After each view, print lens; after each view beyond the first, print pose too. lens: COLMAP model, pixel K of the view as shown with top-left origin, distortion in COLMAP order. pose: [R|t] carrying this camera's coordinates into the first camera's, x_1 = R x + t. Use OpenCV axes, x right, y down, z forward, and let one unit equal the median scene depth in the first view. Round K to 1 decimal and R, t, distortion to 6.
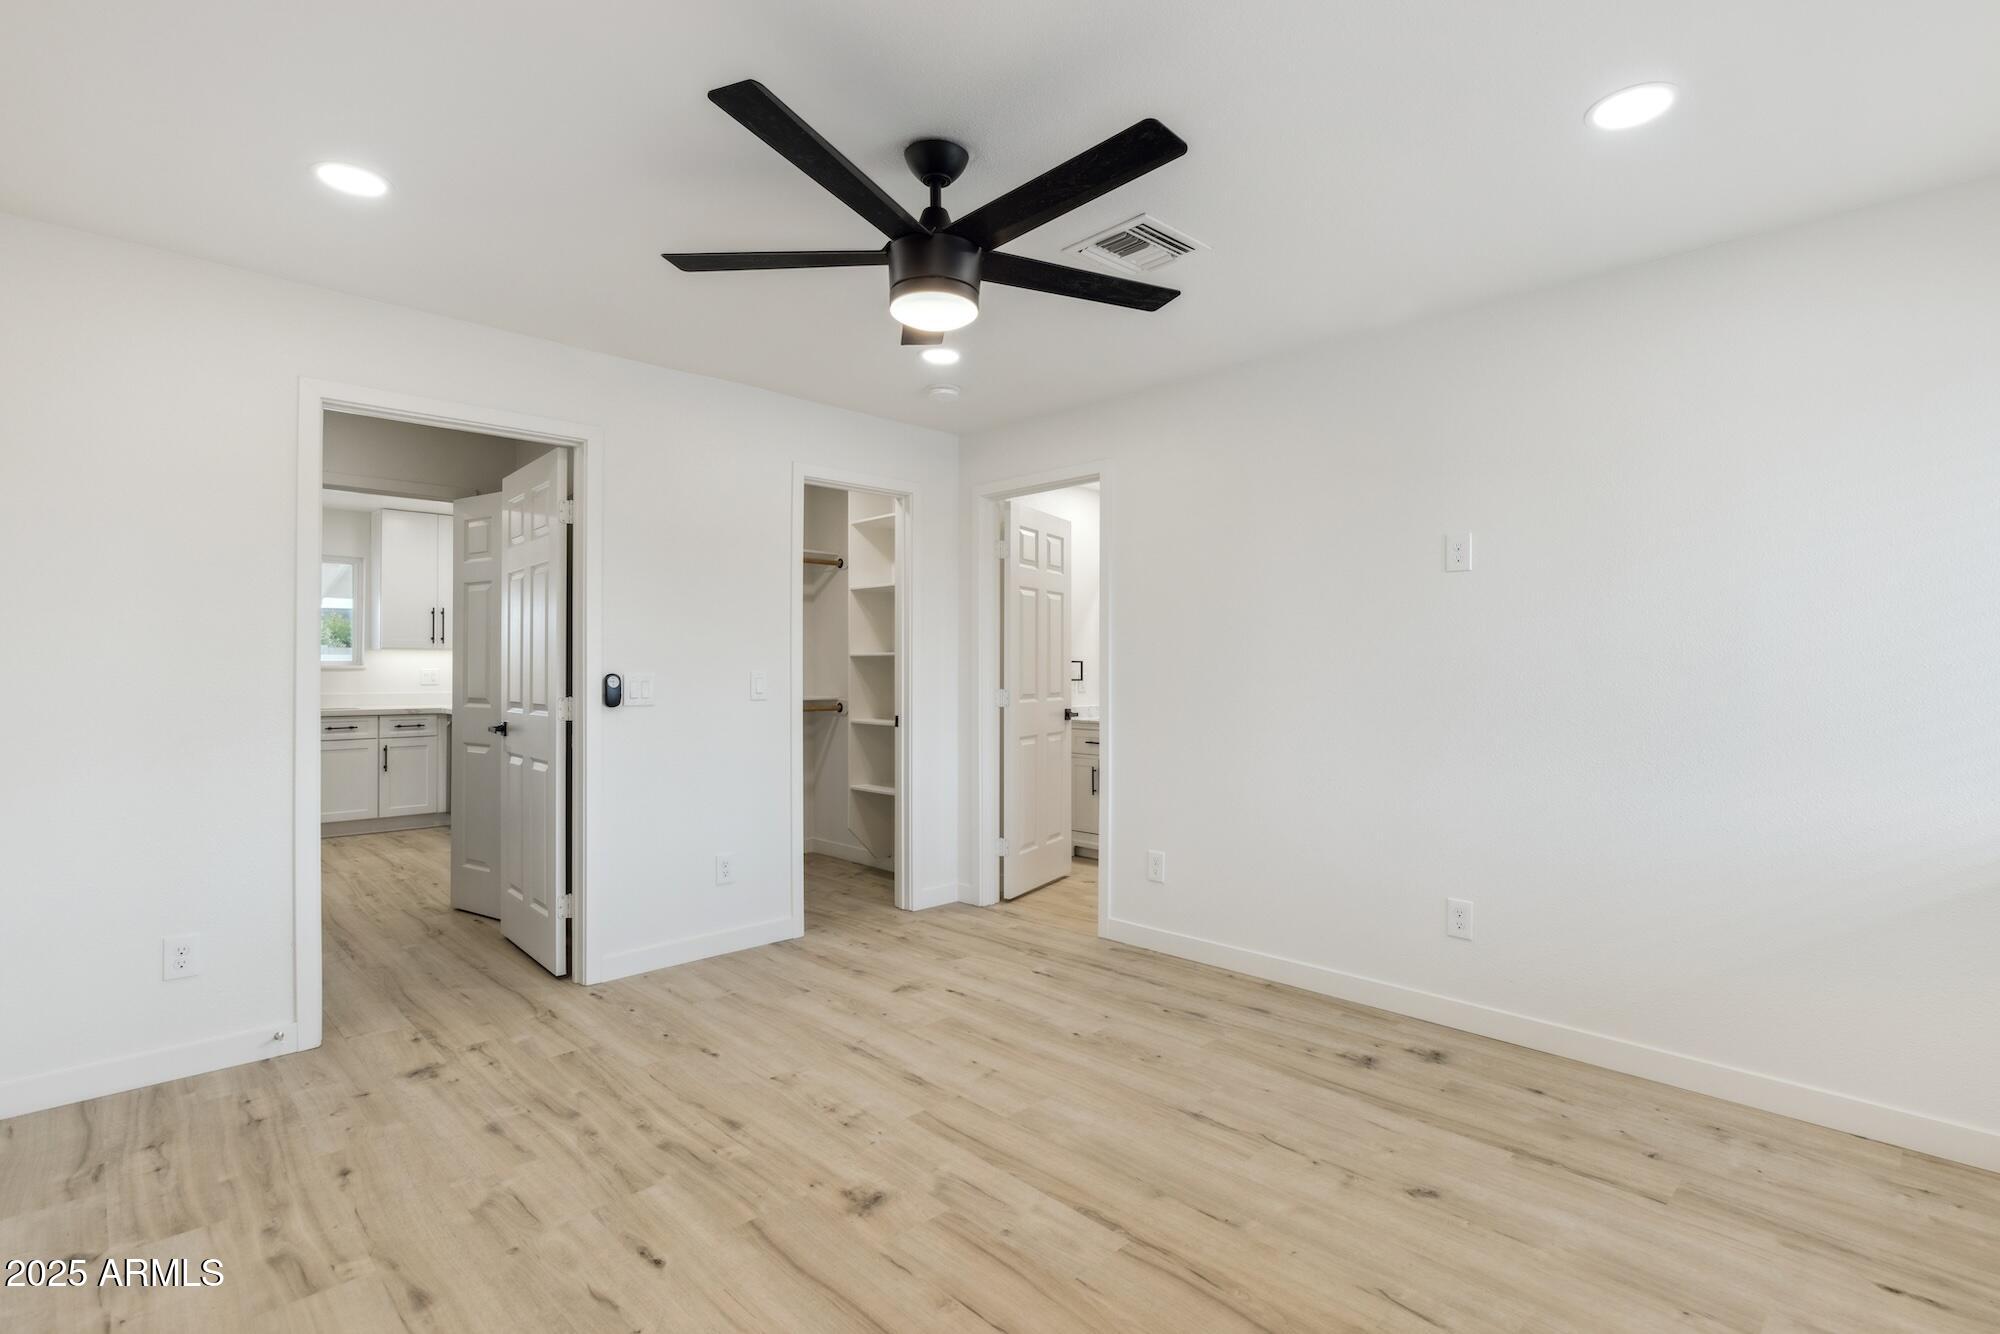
lens RADIAL K [[940.8, 0, 1000.0], [0, 940.8, 667.0], [0, 0, 1]] dist [-0.004653, -0.000610]
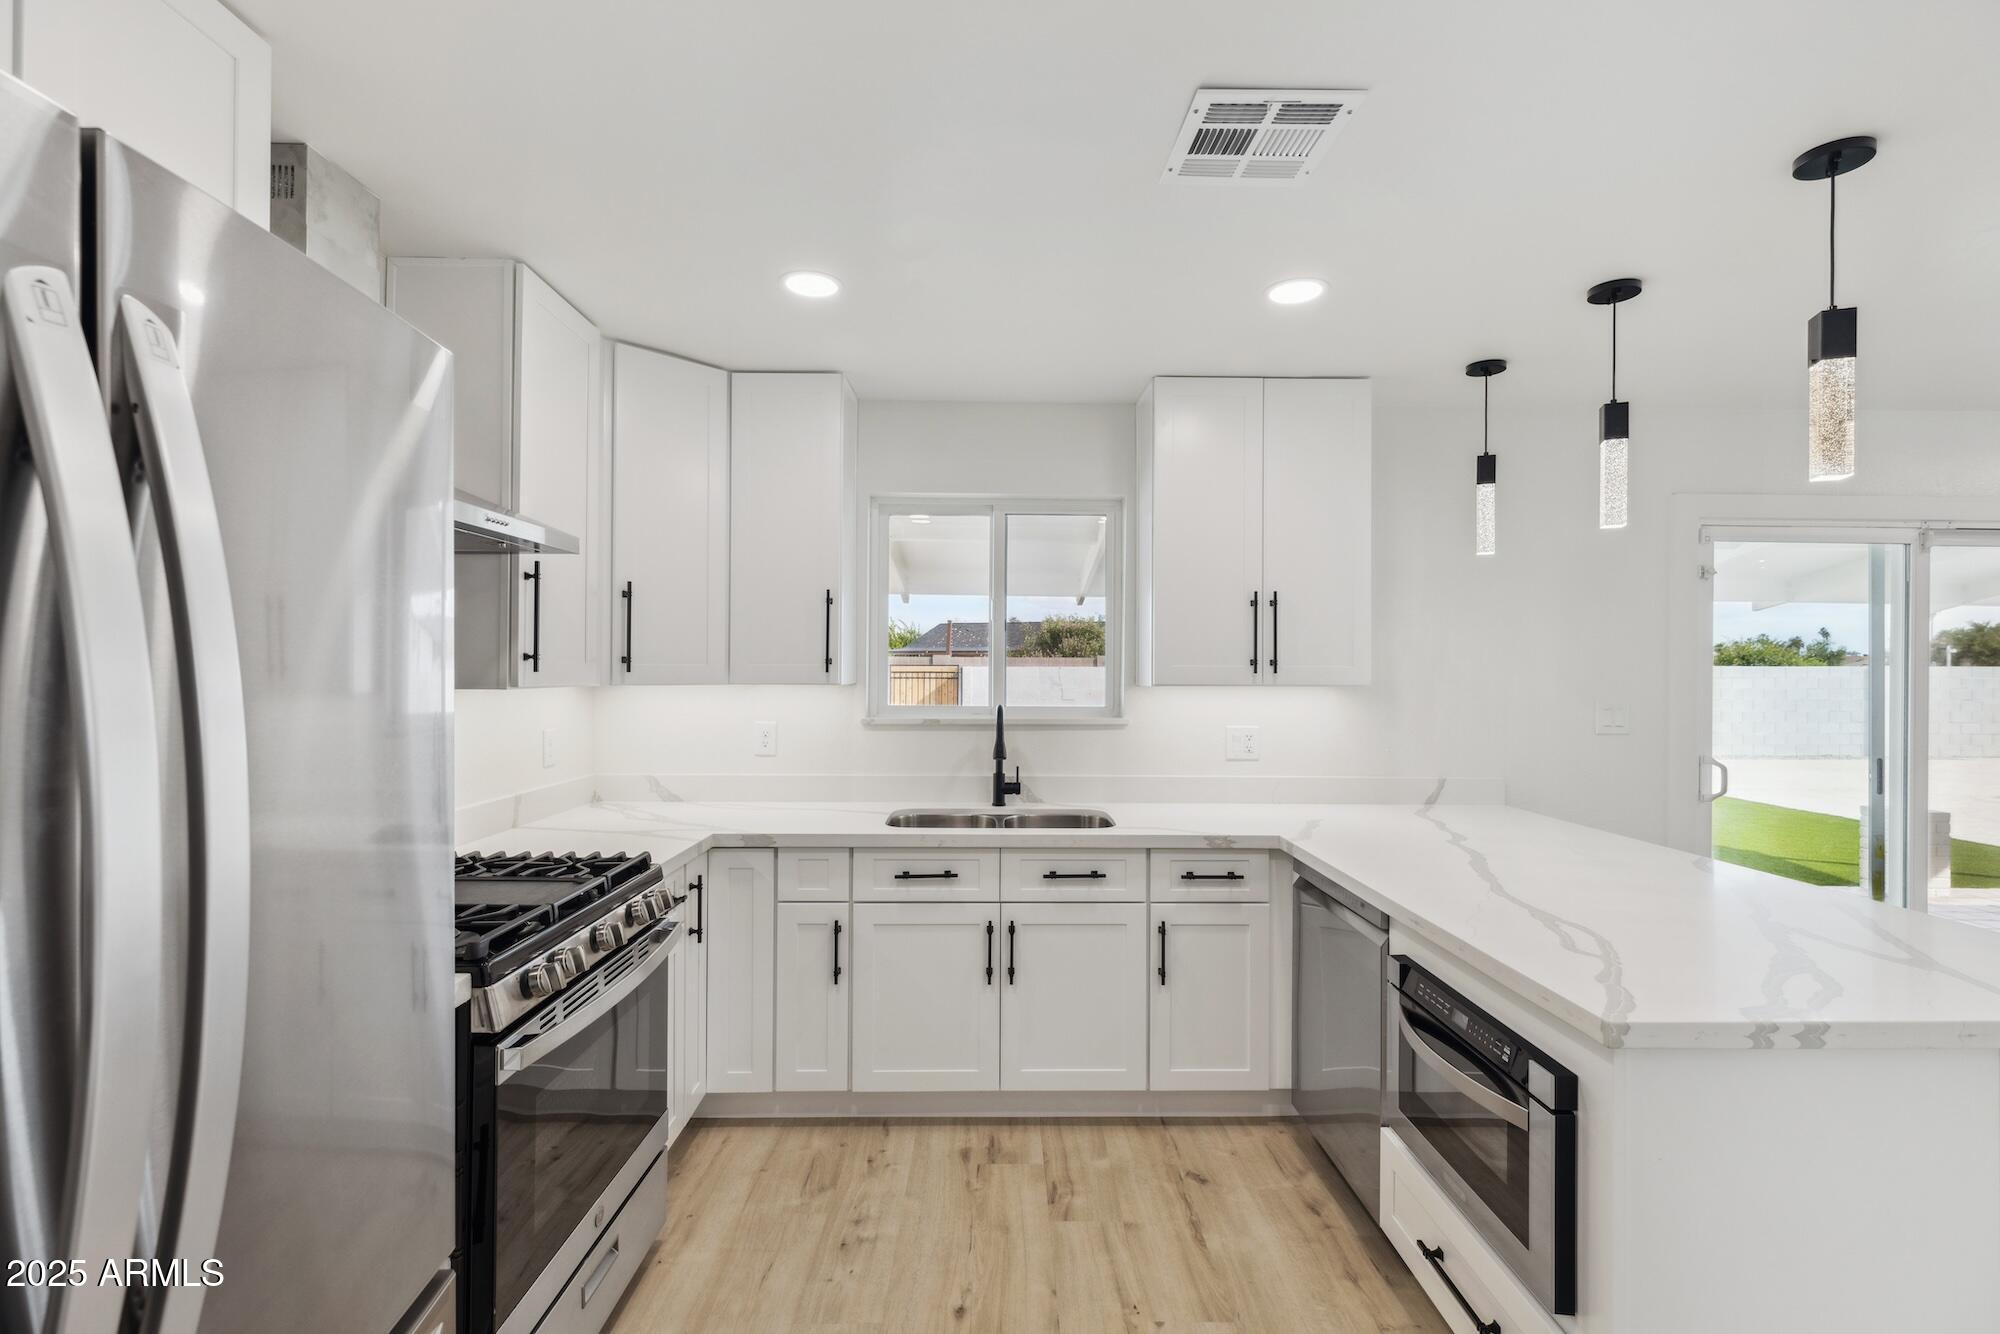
lens RADIAL K [[900.3, 0, 1003.6], [0, 900.3, 662.4], [0, 0, 1]] dist [0.005328, 0.000193]
pose [[0.727879, -0.001984, -0.685702, -0.529779], [0.000569, 0.999997, -0.002289, -0.038634], [0.685705, 0.001276, 0.727878, 0.810916]]
